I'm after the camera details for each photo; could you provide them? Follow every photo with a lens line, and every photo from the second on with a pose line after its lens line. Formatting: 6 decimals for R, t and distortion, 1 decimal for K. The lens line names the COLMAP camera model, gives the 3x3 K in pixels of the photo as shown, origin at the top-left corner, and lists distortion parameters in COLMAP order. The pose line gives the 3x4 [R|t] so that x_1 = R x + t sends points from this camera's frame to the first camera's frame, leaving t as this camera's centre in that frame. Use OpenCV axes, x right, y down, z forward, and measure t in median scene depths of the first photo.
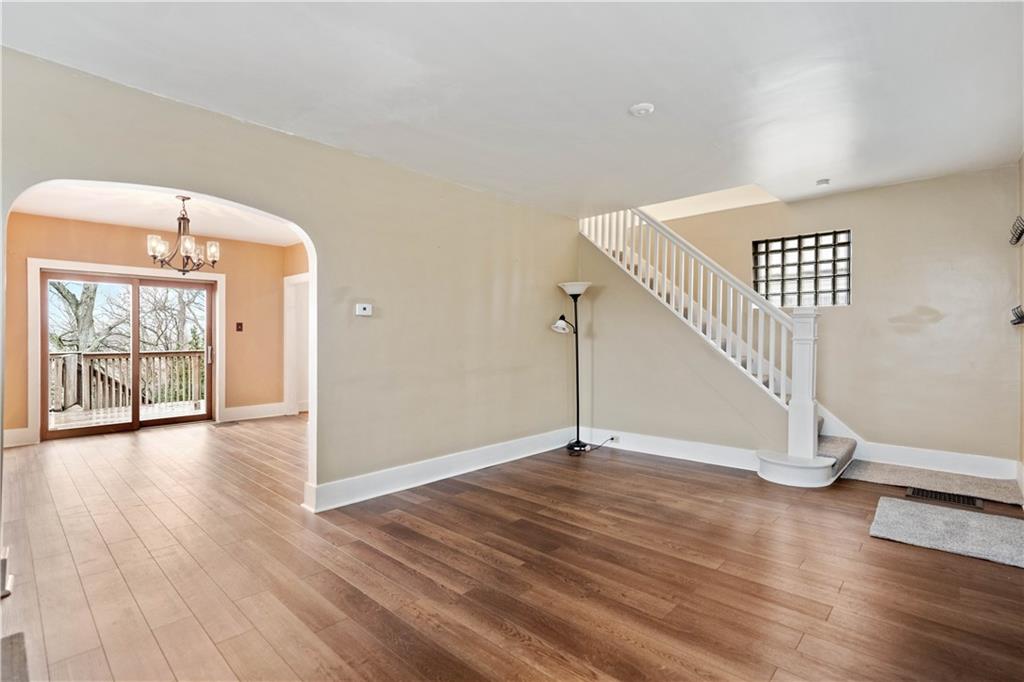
lens RADIAL K [[480.8, 0, 514.8], [0, 480.8, 338.1], [0, 0, 1]] dist [0.000039, 0.000841]
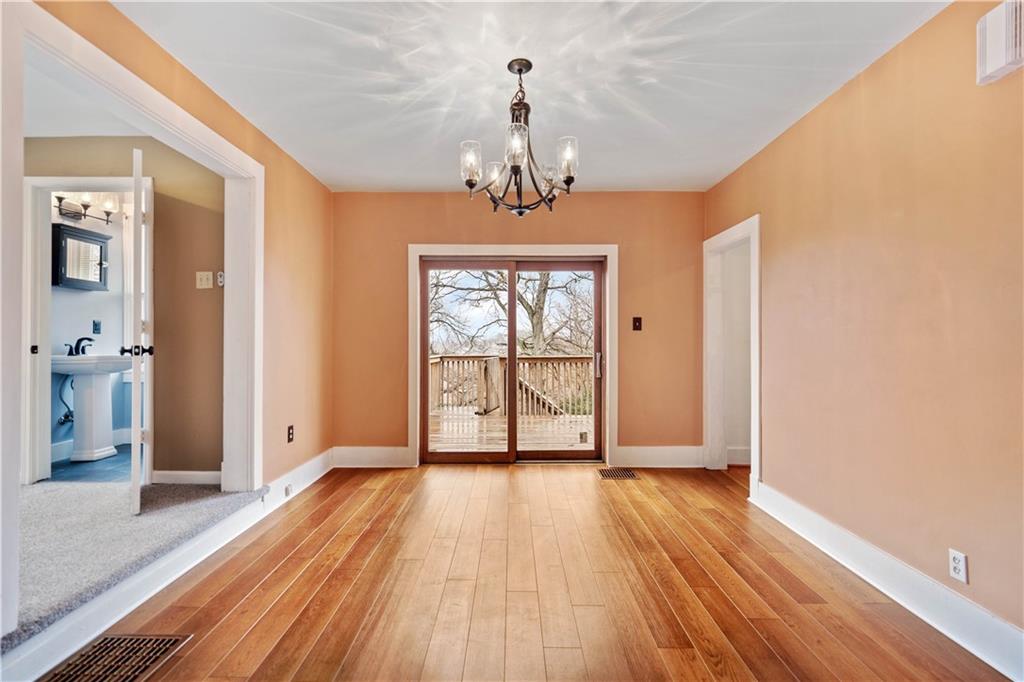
lens RADIAL K [[466.8, 0, 514.0], [0, 466.8, 337.5], [0, 0, 1]] dist [0.001091, 0.000911]
pose [[0.681795, -0.004462, -0.731529, -0.229207], [-0.003456, 0.999951, -0.009321, 0.002082], [0.731535, 0.008883, 0.681746, 0.457195]]
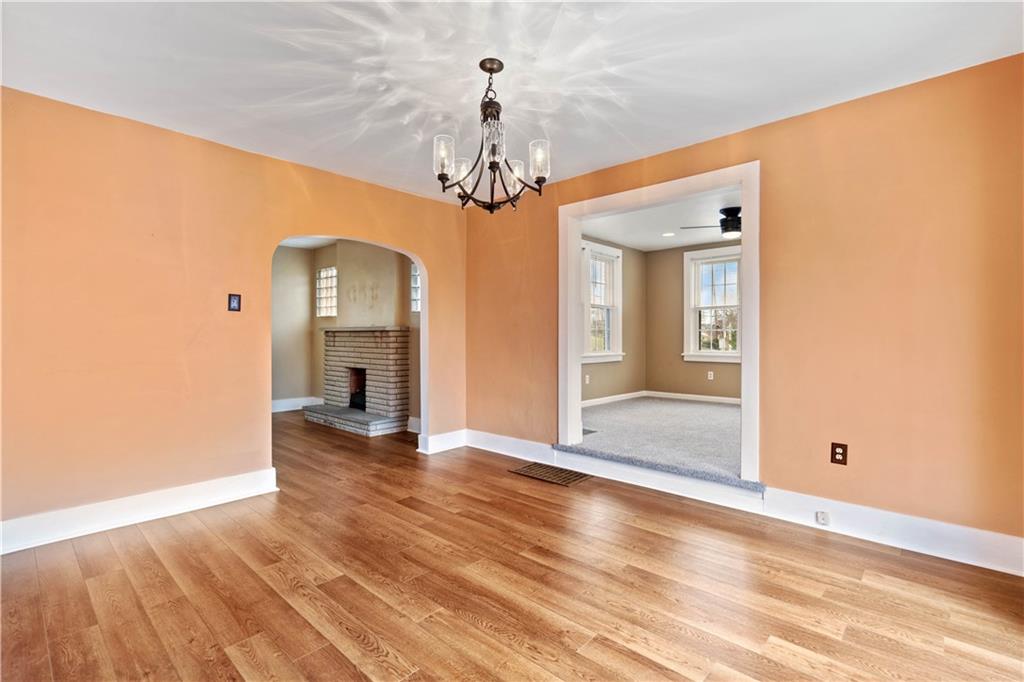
lens RADIAL K [[466.8, 0, 514.0], [0, 466.8, 337.5], [0, 0, 1]] dist [0.001091, 0.000911]
pose [[-0.999978, -0.000596, -0.006657, -0.480269], [-0.000623, 0.999992, 0.004066, 0.001481], [0.006655, 0.004070, -0.999970, 1.018827]]
